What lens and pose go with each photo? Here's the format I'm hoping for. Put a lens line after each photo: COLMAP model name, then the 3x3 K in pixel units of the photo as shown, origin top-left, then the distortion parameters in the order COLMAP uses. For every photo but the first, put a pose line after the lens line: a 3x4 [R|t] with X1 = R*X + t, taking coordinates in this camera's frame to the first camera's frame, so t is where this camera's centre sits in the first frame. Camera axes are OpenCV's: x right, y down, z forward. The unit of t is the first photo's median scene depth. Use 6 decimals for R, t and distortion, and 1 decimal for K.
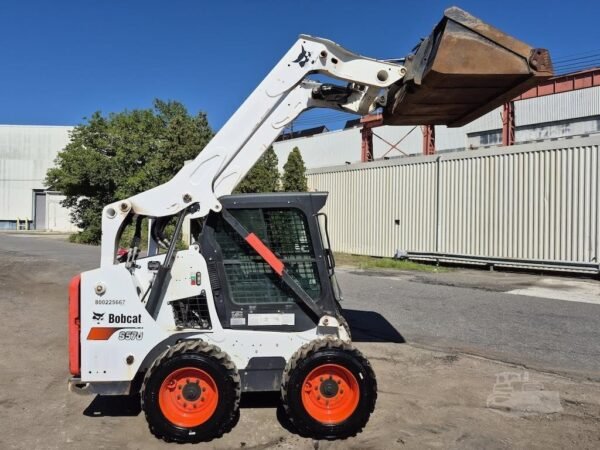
lens RADIAL K [[414.5, 0, 301.4], [0, 414.5, 222.1], [0, 0, 1]] dist [0.065254, -0.063638]
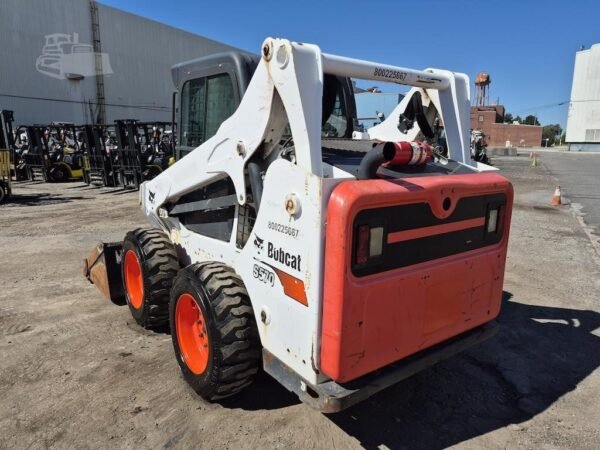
lens RADIAL K [[414.5, 0, 299.0], [0, 414.5, 222.4], [0, 0, 1]] dist [0.065254, -0.063638]
pose [[0.273962, 0.166116, -0.947286, 0.241739], [0.005290, 0.984695, 0.174206, 0.026528], [0.961726, -0.052737, 0.268890, 0.287869]]
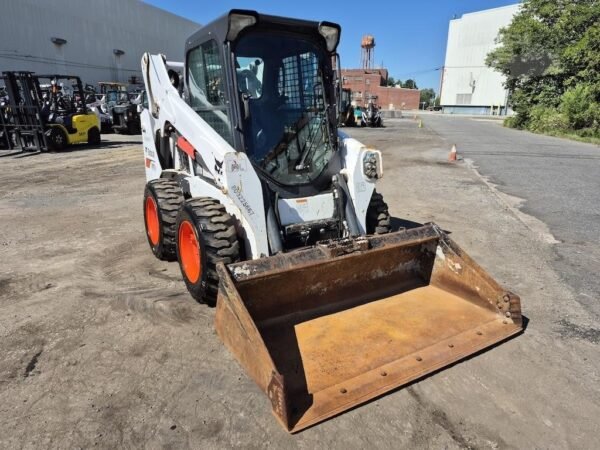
lens RADIAL K [[414.5, 0, 300.9], [0, 414.5, 227.9], [0, 0, 1]] dist [0.065254, -0.063638]
pose [[0.505690, 0.238556, -0.829077, 0.249787], [-0.005188, 0.961832, 0.273590, 0.027741], [0.862700, -0.134051, 0.487627, 0.204139]]
